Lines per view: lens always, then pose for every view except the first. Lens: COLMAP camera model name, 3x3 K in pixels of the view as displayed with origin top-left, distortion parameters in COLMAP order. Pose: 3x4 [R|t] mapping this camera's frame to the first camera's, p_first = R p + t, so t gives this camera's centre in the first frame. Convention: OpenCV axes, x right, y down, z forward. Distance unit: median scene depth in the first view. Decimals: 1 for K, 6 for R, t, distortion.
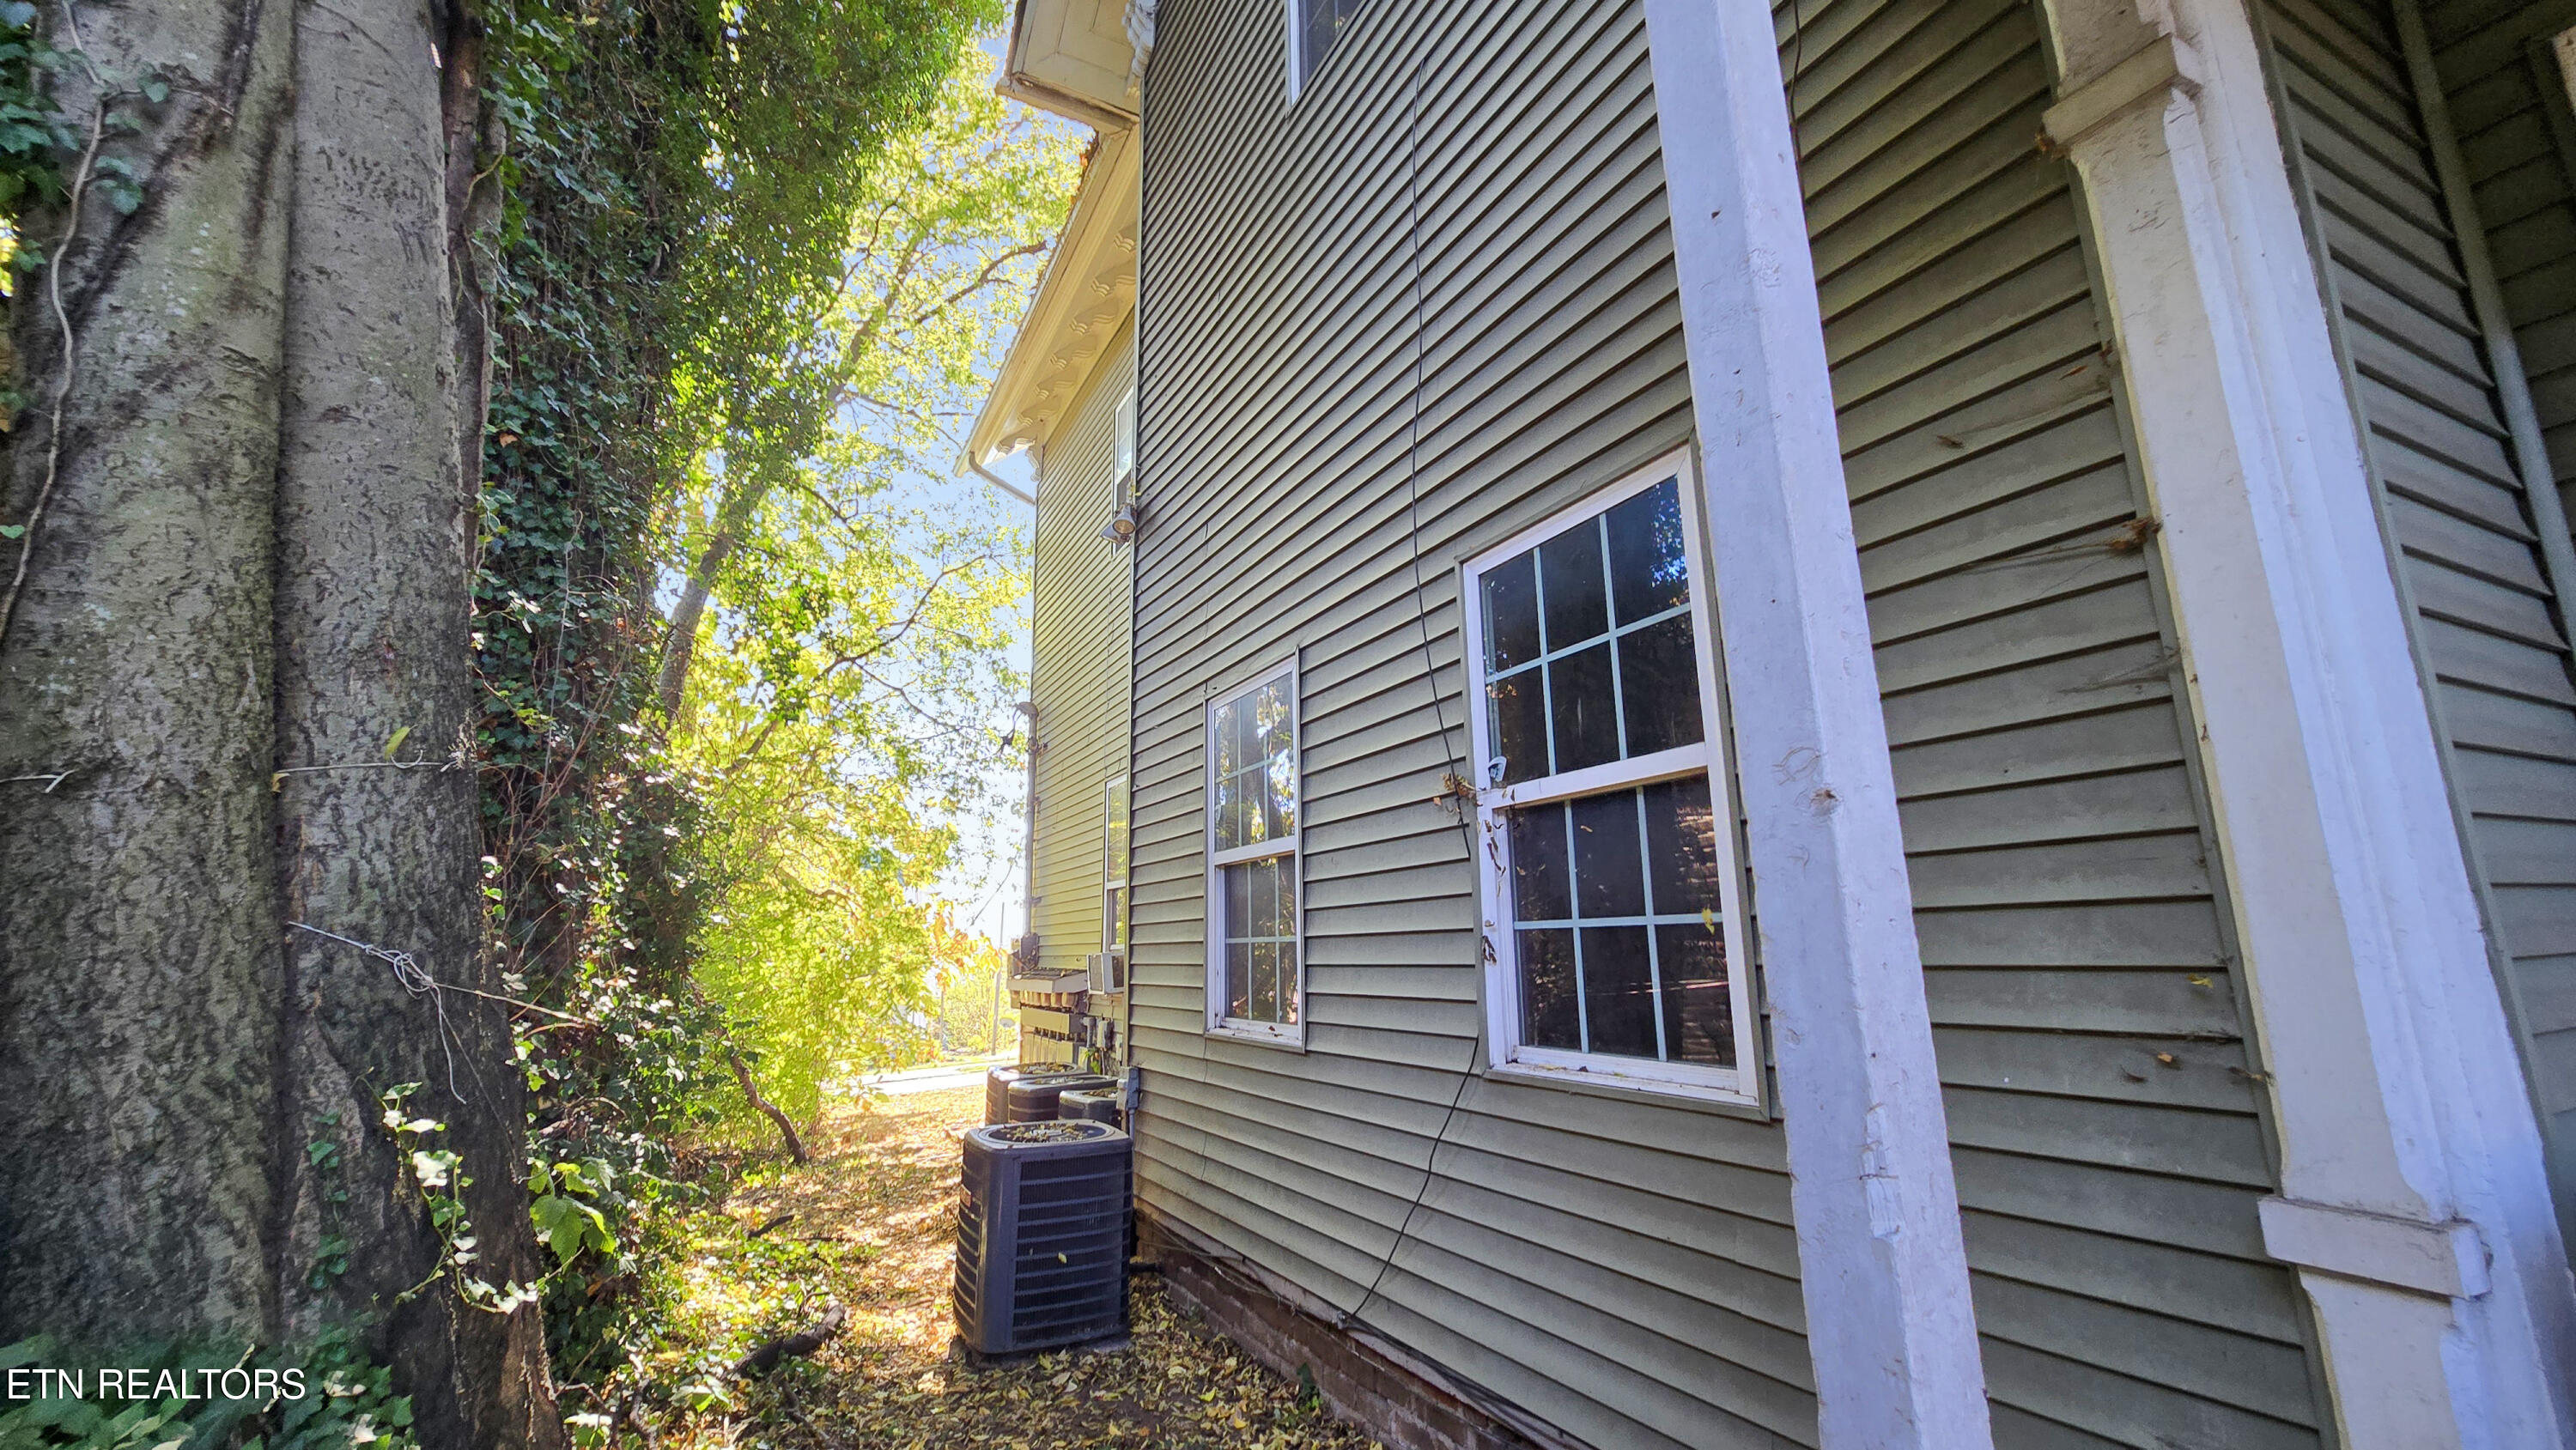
lens RADIAL K [[1062.5, 0, 1285.4], [0, 1062.5, 713.0], [0, 0, 1]] dist [-0.006364, 0.000440]
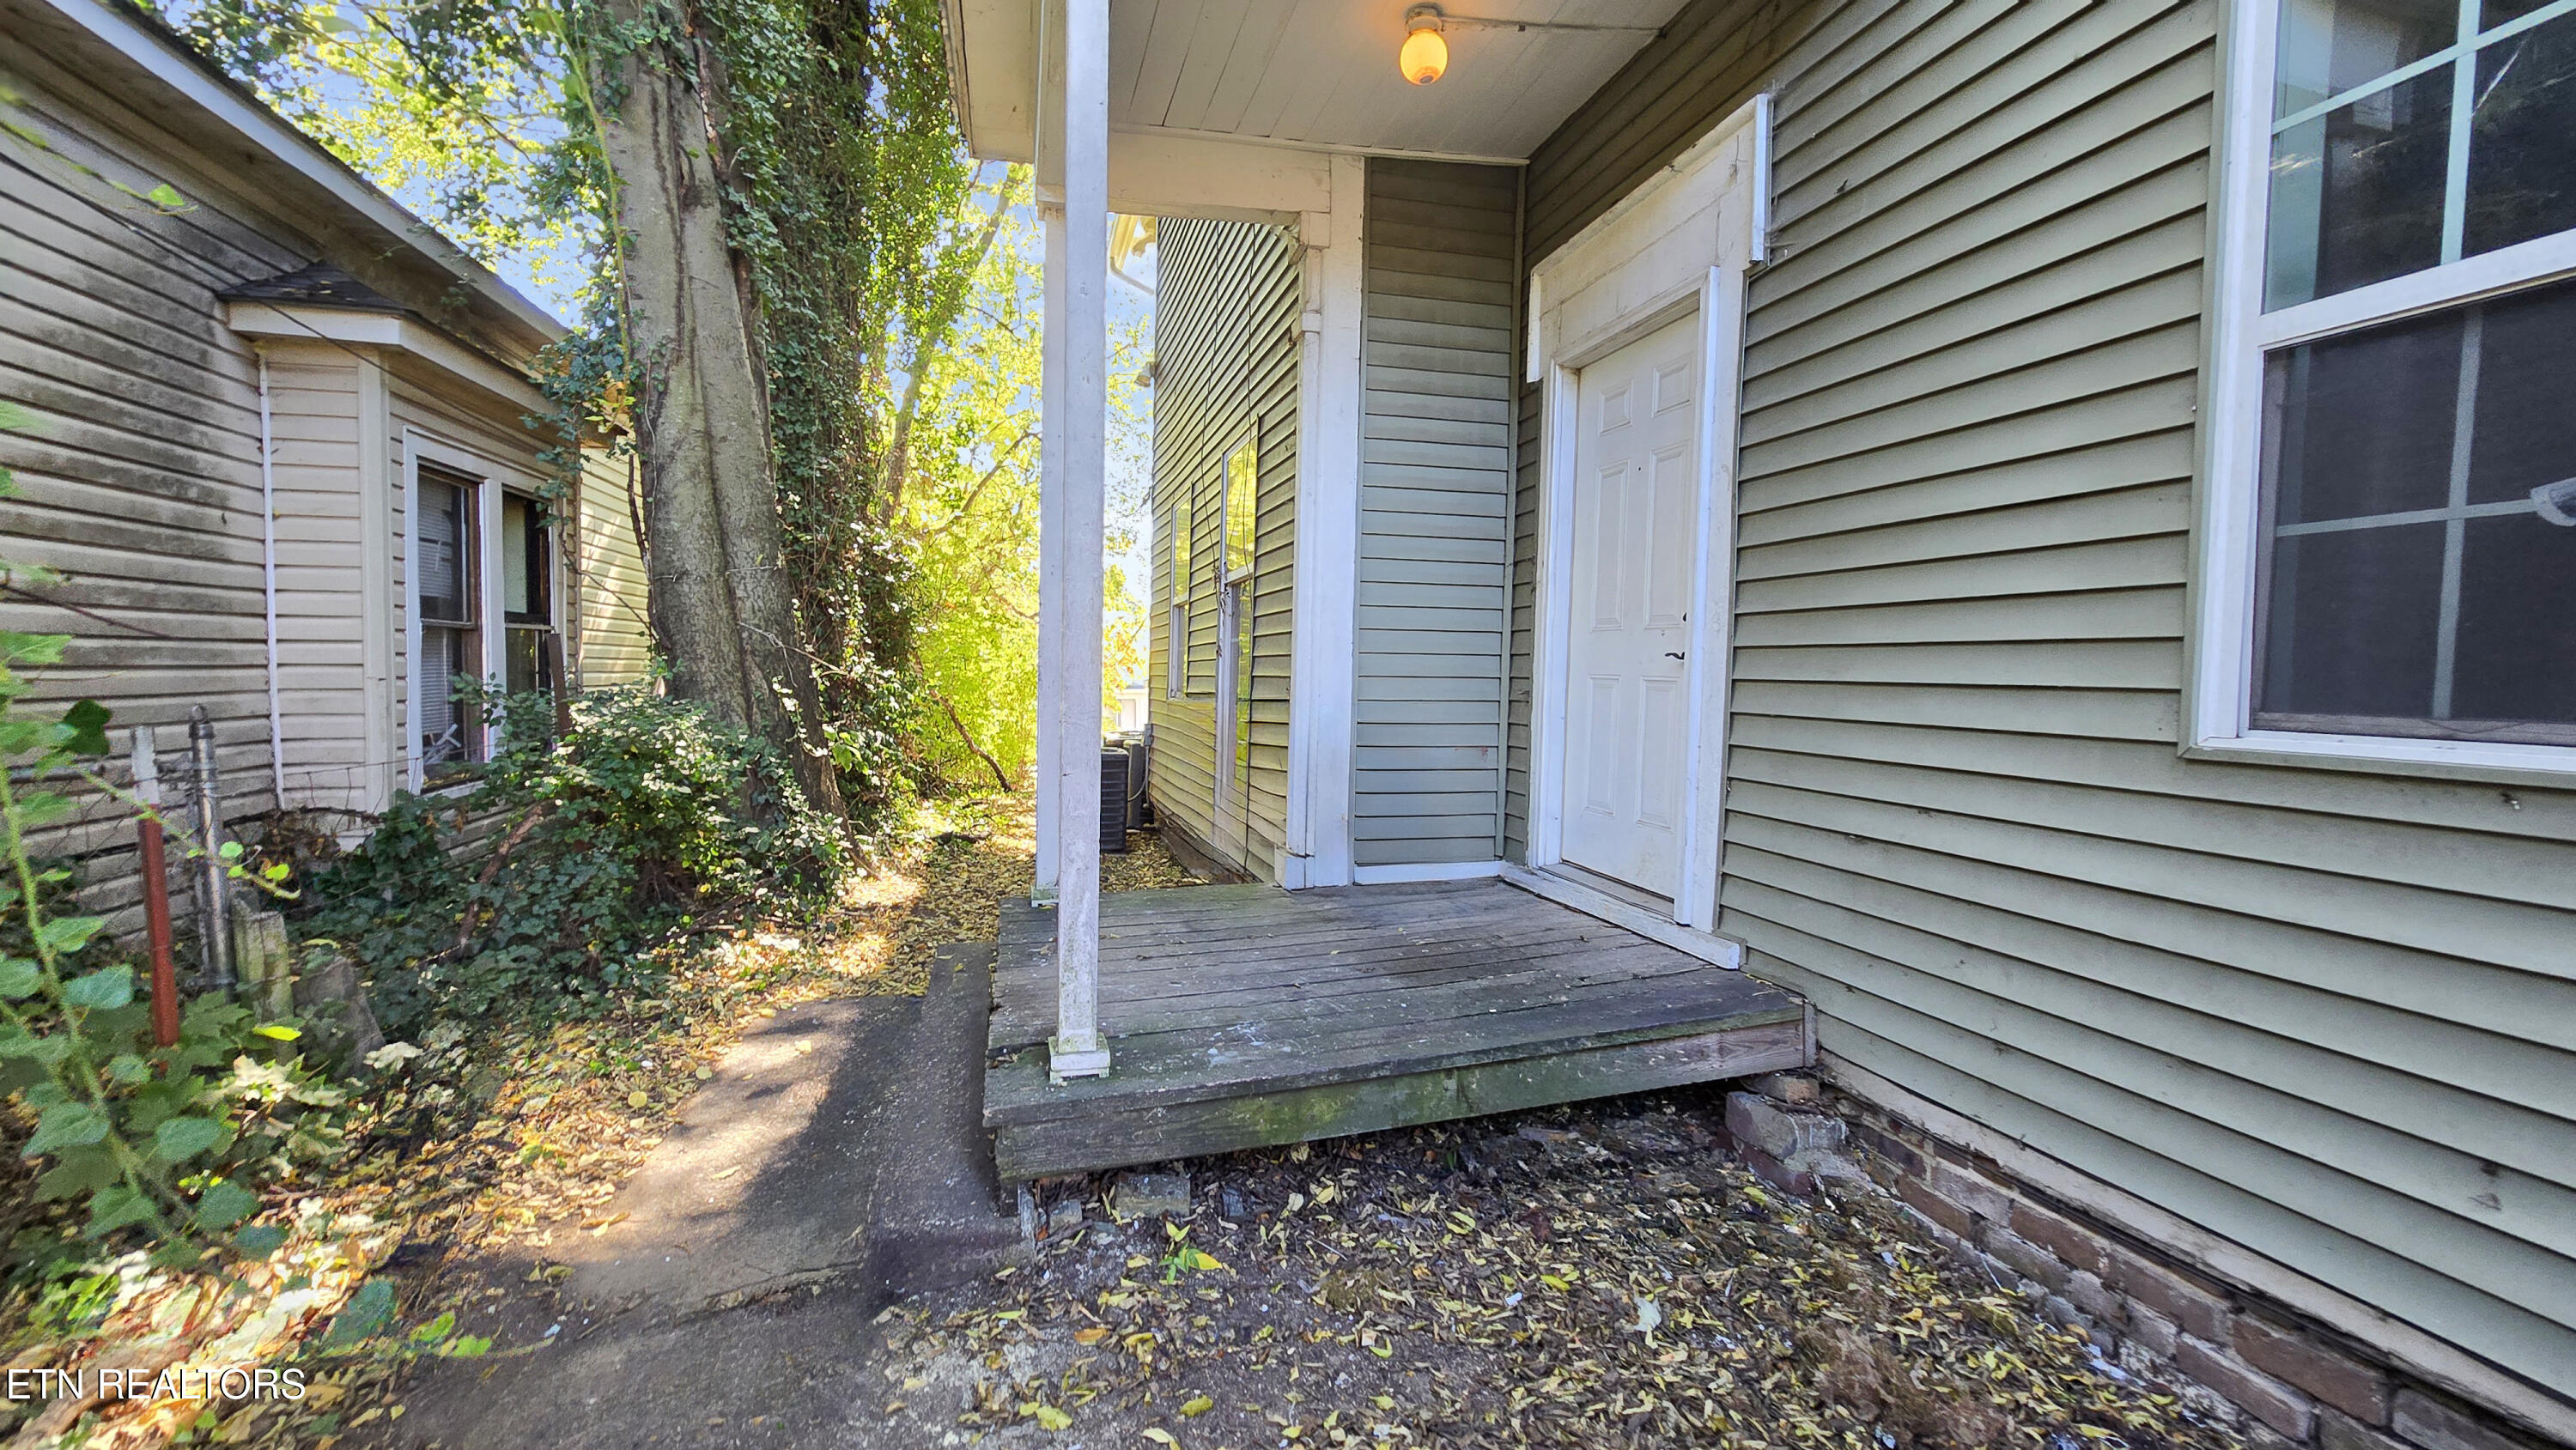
lens RADIAL K [[1062.5, 0, 1292.9], [0, 1062.5, 728.0], [0, 0, 1]] dist [-0.006364, 0.000440]
pose [[0.976589, 0.050934, -0.208998, 1.151633], [0.005796, 0.964981, 0.262257, -0.271435], [0.215037, -0.257329, 0.942094, -1.459730]]
